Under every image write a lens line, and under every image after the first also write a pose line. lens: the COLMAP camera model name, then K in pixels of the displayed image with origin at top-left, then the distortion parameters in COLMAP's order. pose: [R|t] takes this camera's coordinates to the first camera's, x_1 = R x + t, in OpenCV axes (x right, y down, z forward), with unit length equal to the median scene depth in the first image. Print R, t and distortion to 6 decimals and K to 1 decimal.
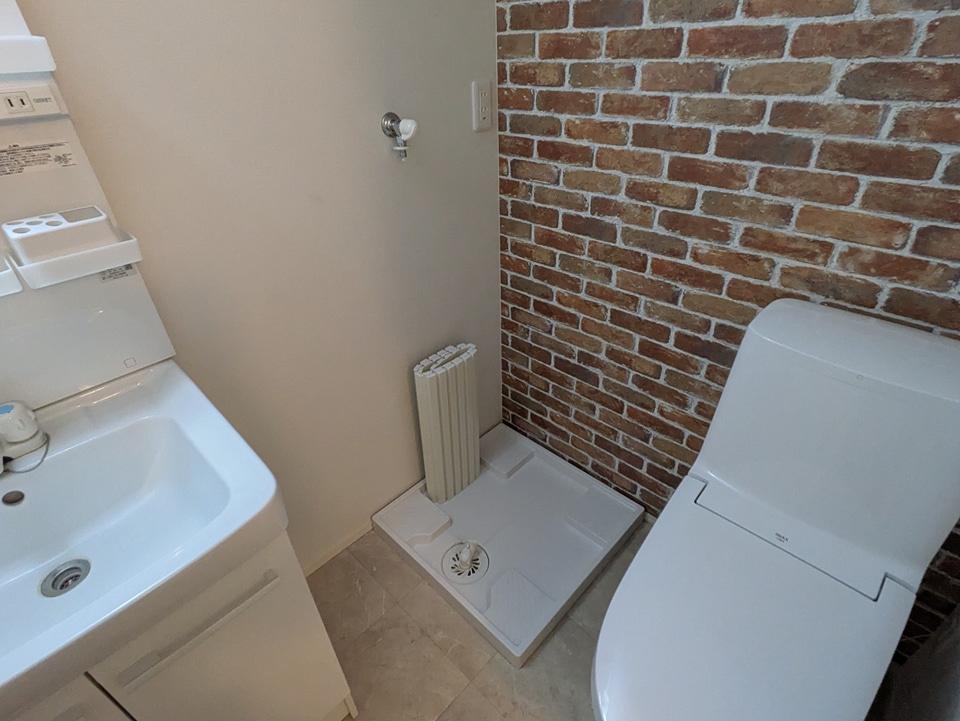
lens RADIAL K [[486.7, 0, 480.7], [0, 486.7, 361.1], [0, 0, 1]] dist [-0.003588, 0.003146]
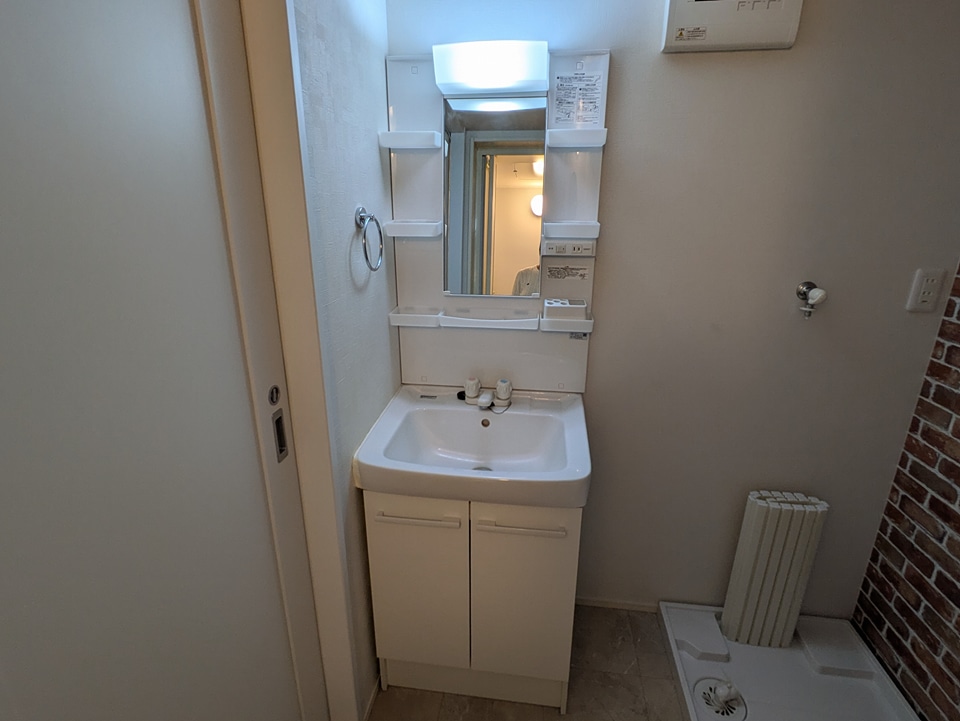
lens RADIAL K [[486.7, 0, 480.5], [0, 486.7, 359.7], [0, 0, 1]] dist [-0.003588, 0.003146]
pose [[0.595451, 0.280758, -0.752737, 0.252072], [-0.465844, 0.884017, -0.038782, 0.081609], [0.654544, 0.373751, 0.657178, -0.232435]]
